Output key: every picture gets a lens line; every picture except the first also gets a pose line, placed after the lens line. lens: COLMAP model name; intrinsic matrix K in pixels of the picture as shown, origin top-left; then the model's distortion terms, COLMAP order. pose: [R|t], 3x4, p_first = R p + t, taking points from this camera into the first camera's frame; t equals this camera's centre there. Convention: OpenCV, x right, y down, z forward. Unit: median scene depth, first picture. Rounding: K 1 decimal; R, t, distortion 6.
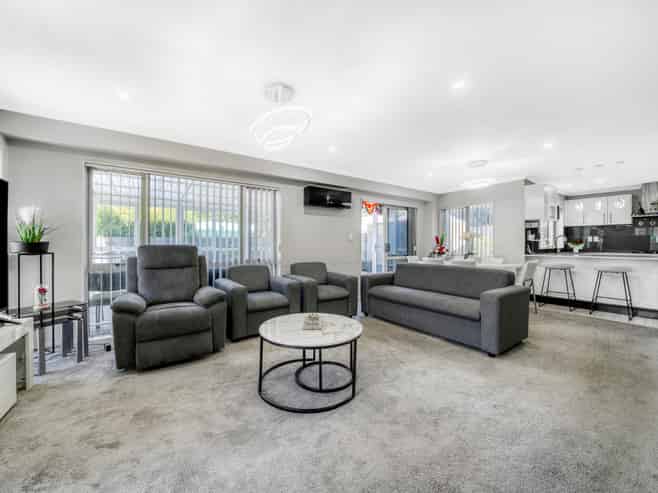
lens RADIAL K [[256.2, 0, 329.5], [0, 256.2, 242.8], [0, 0, 1]] dist [-0.021698, -0.000076]
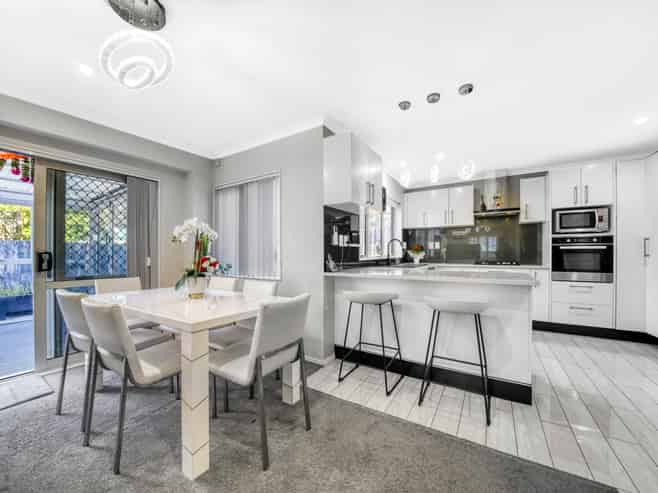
lens RADIAL K [[261.3, 0, 329.0], [0, 261.3, 246.5], [0, 0, 1]] dist [-0.000692, -0.000054]
pose [[0.918432, 0.005734, 0.395537, 0.498263], [0.002318, 0.999800, -0.019877, 0.003858], [-0.395572, 0.019172, 0.918235, 0.443573]]
